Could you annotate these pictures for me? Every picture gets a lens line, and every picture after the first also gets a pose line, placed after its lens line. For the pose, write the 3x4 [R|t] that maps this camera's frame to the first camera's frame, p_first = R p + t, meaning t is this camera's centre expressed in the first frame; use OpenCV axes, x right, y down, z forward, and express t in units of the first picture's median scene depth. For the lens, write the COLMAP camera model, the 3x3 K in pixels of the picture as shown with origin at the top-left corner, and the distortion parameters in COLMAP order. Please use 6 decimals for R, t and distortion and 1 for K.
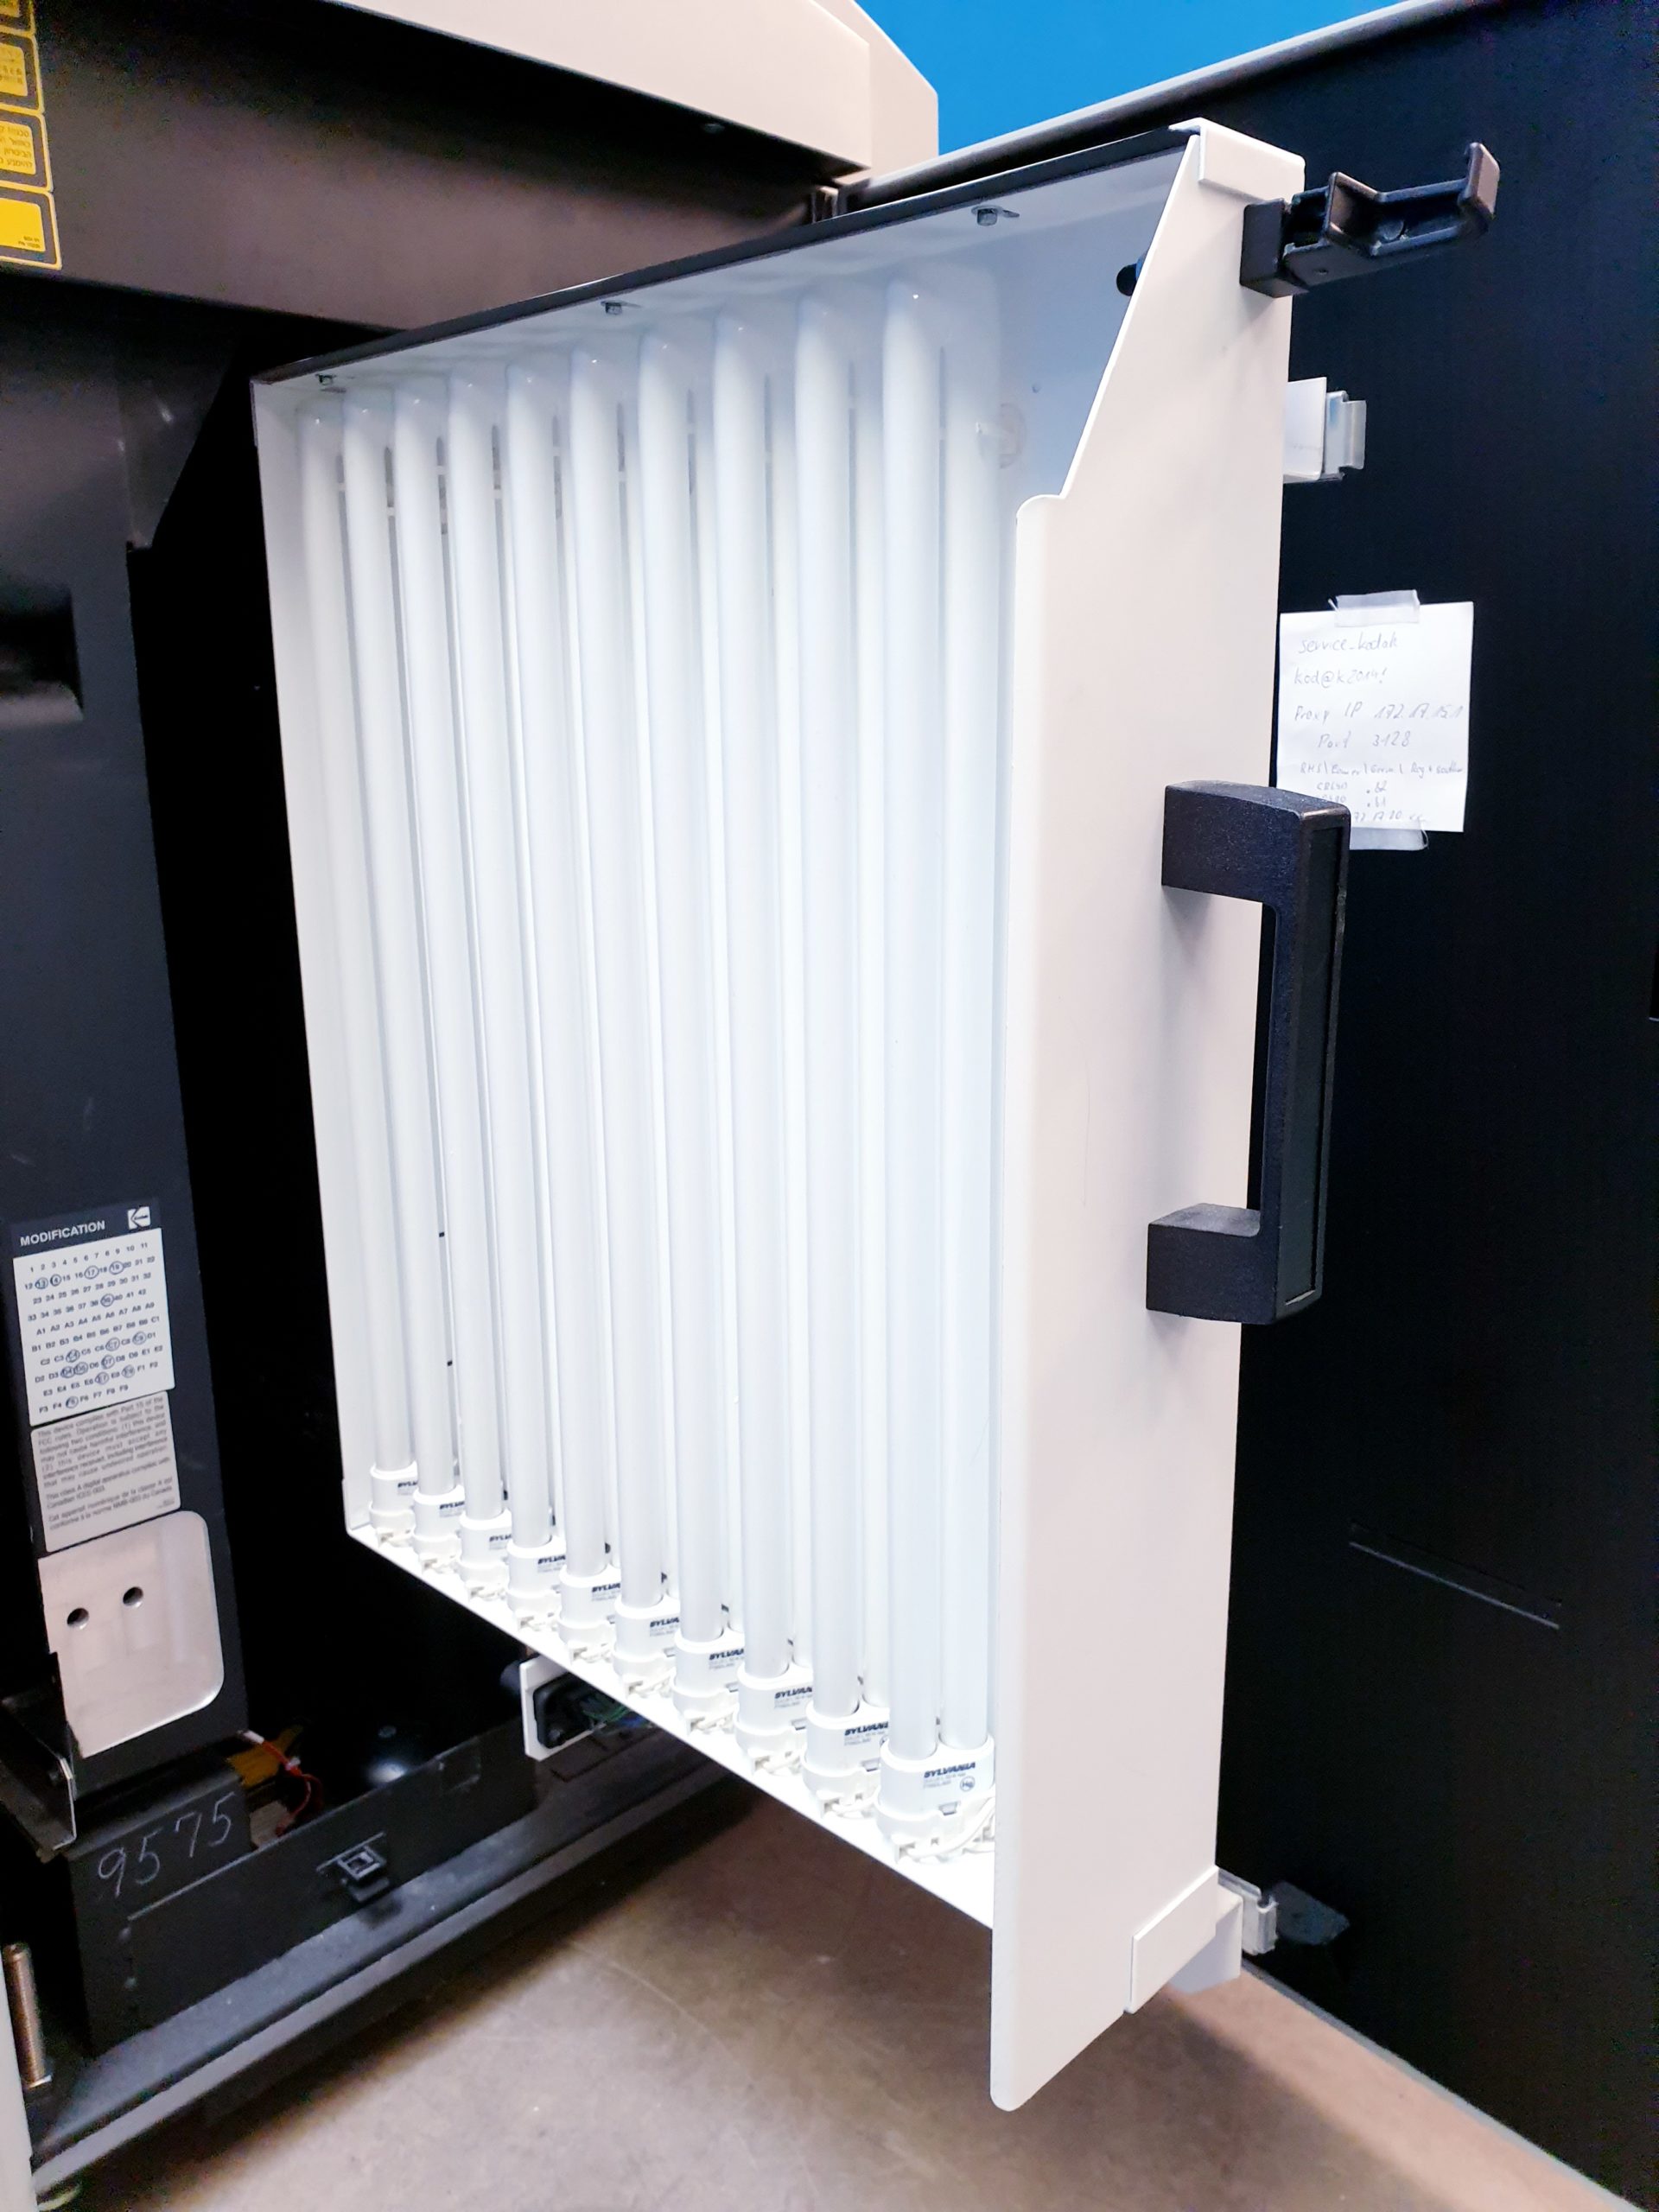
lens RADIAL K [[1749.4, 0, 820.7], [0, 1749.4, 1135.5], [0, 0, 1]] dist [-0.011186, 0.045697]
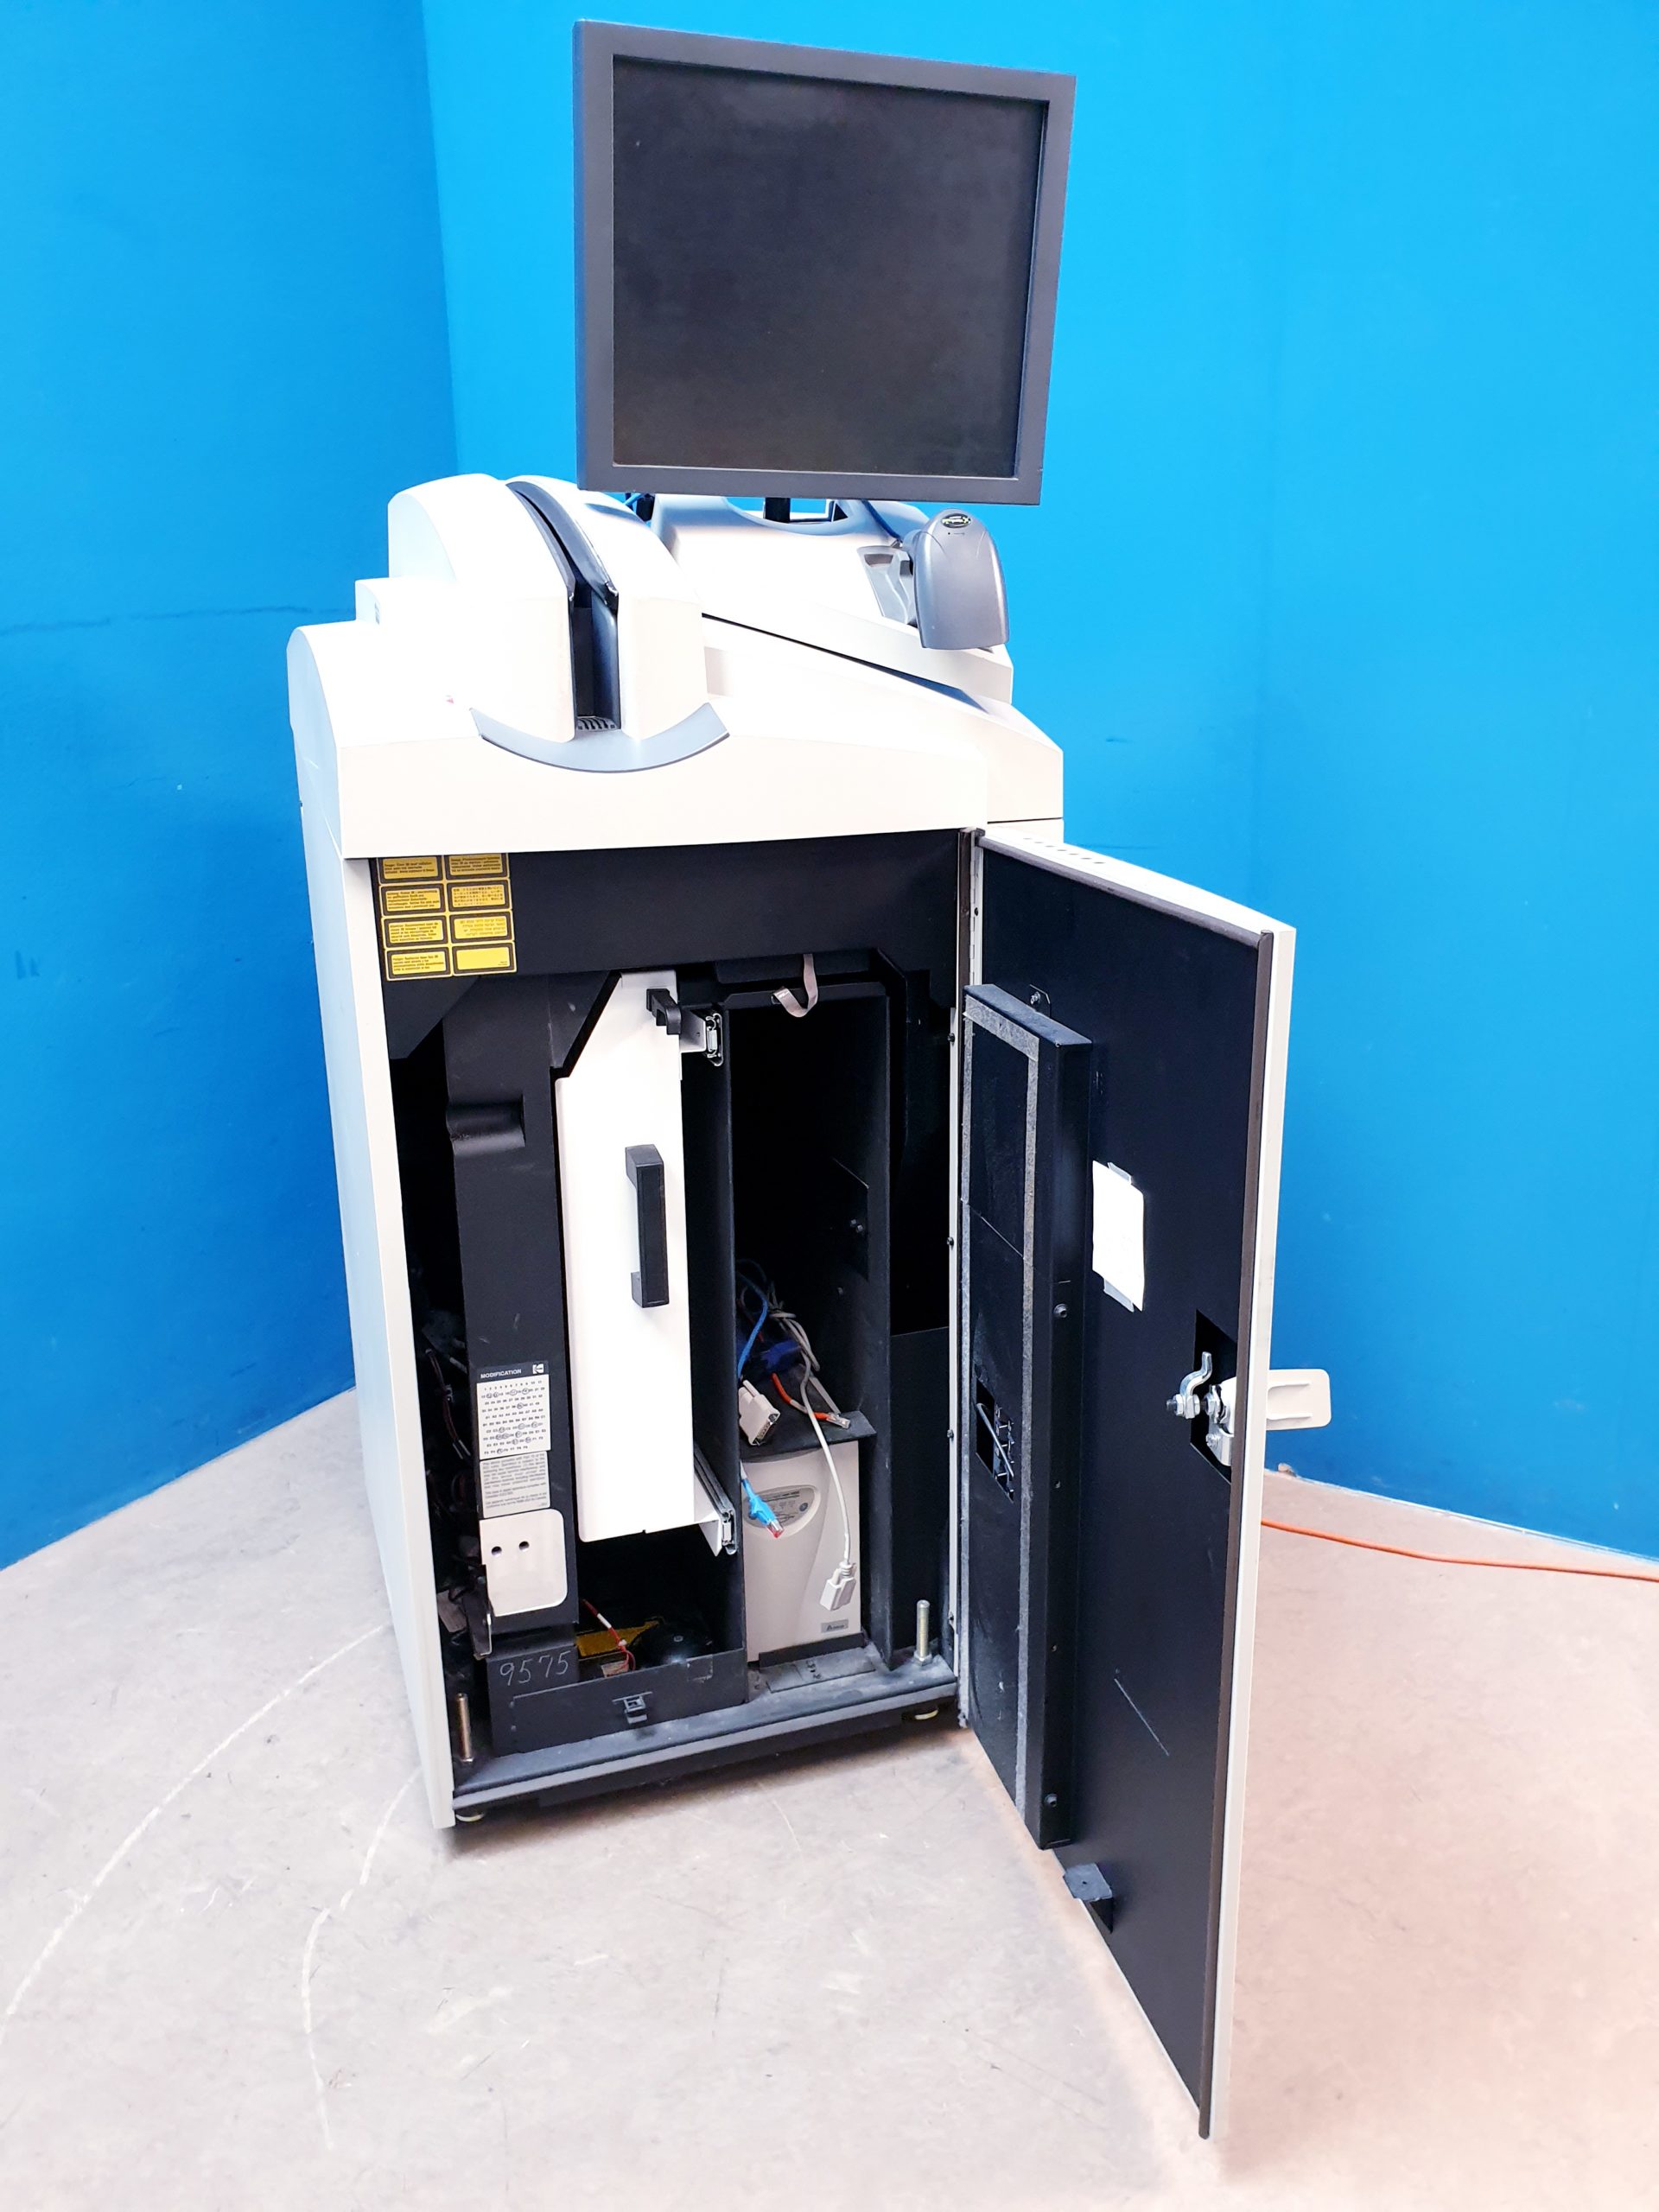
lens RADIAL K [[1749.4, 0, 825.4], [0, 1749.4, 1111.1], [0, 0, 1]] dist [-0.011186, 0.045697]
pose [[0.898459, 0.126748, -0.420365, 0.738954], [-0.111091, 0.991897, 0.061638, -0.416957], [0.424771, -0.008680, 0.905259, -0.715978]]
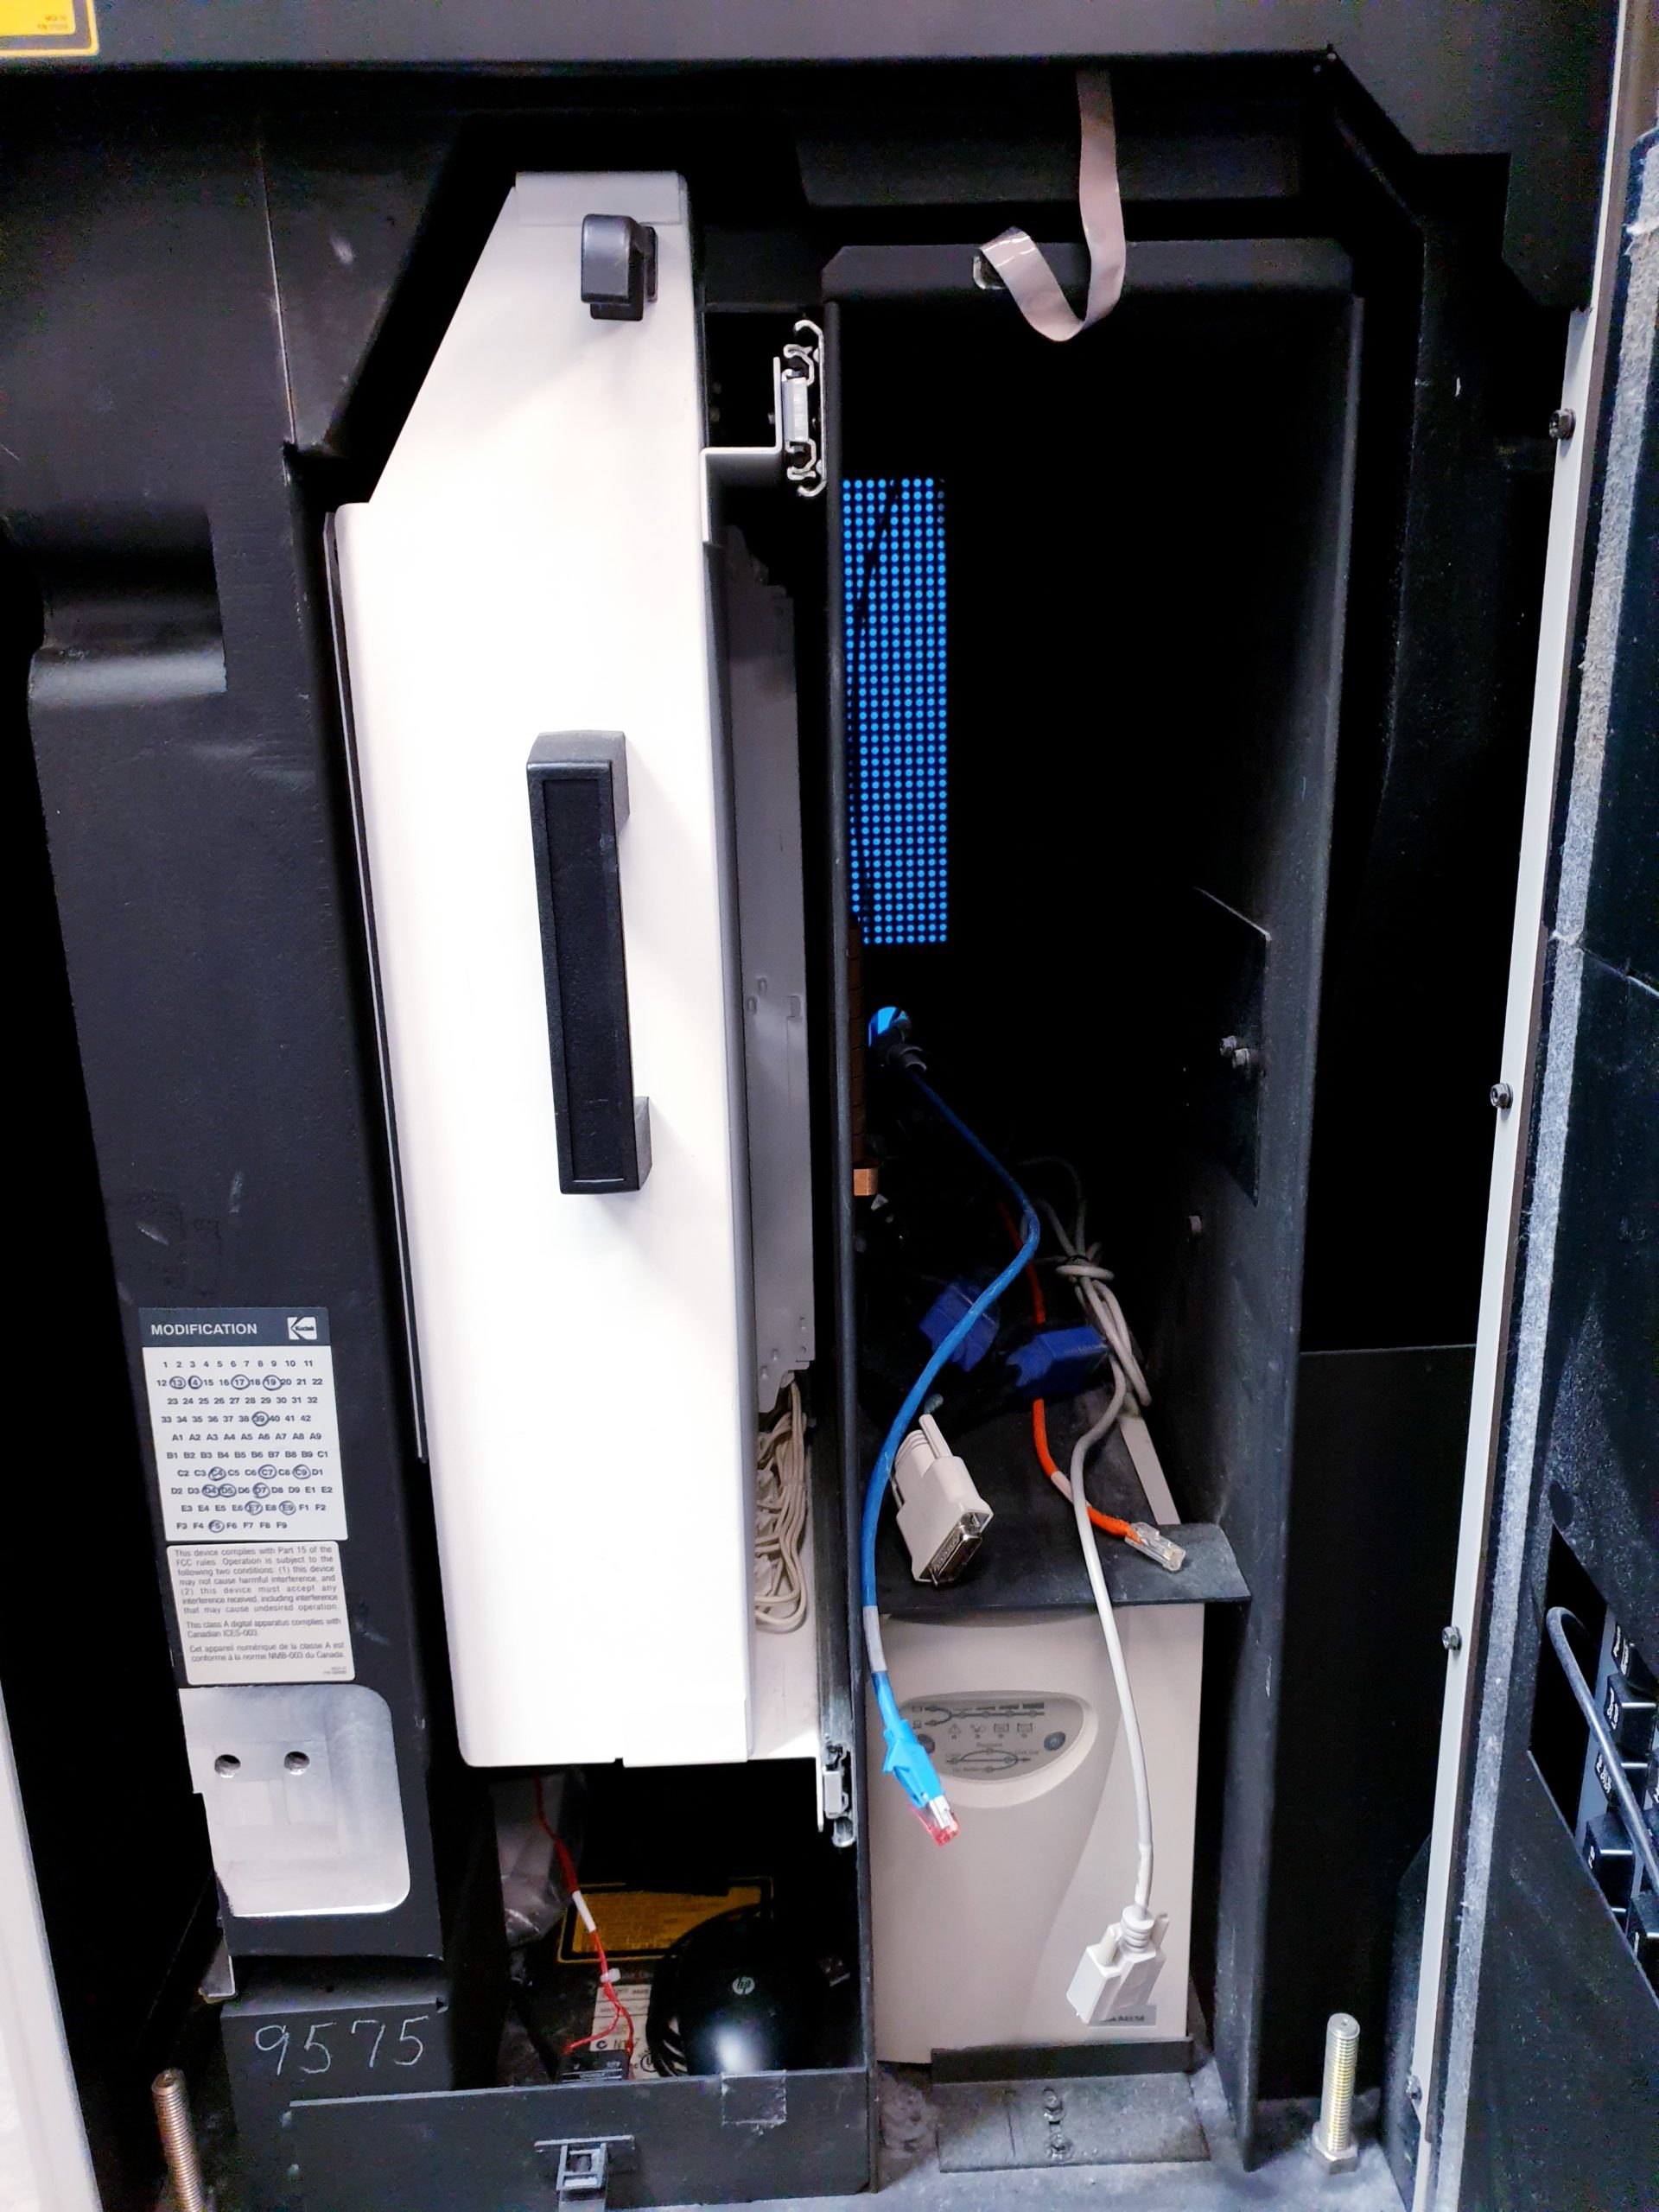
lens RADIAL K [[1749.4, 0, 825.6], [0, 1749.4, 1098.0], [0, 0, 1]] dist [-0.011186, 0.045697]
pose [[0.724826, 0.203305, -0.658251, 0.267533], [-0.164208, 0.978911, 0.121527, -0.184689], [0.669076, 0.020004, 0.742925, 0.571660]]
